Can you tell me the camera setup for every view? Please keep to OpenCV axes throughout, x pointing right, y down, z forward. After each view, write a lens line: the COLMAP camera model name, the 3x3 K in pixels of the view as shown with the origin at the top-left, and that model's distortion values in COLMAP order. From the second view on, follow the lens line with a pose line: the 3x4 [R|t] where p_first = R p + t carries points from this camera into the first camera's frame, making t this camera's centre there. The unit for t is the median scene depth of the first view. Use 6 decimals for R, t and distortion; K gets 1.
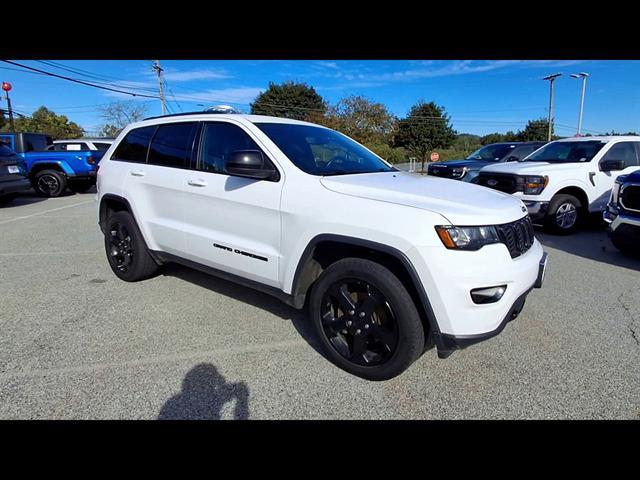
lens RADIAL K [[327.6, 0, 330.0], [0, 327.6, 213.4], [0, 0, 1]] dist [-0.009307, 0.000793]
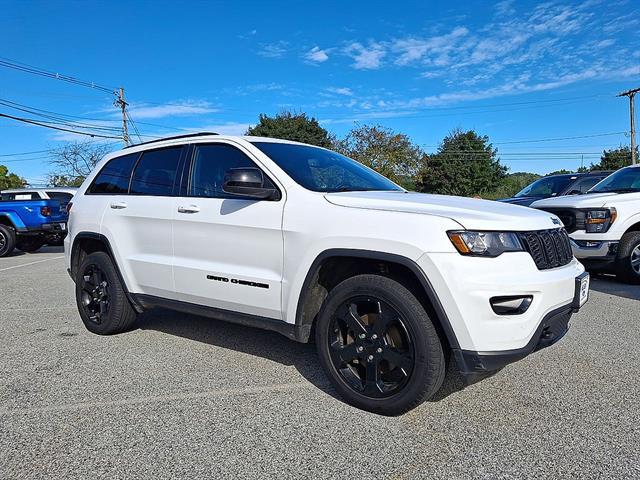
lens RADIAL K [[429.9, 0, 320.0], [0, 429.9, 240.0], [0, 0, 1]] dist [0.005821, -0.002557]
pose [[0.998626, -0.025084, -0.046013, 0.008318], [0.020746, 0.995501, -0.092451, 0.117973], [0.048125, 0.091369, 0.994654, -0.167533]]
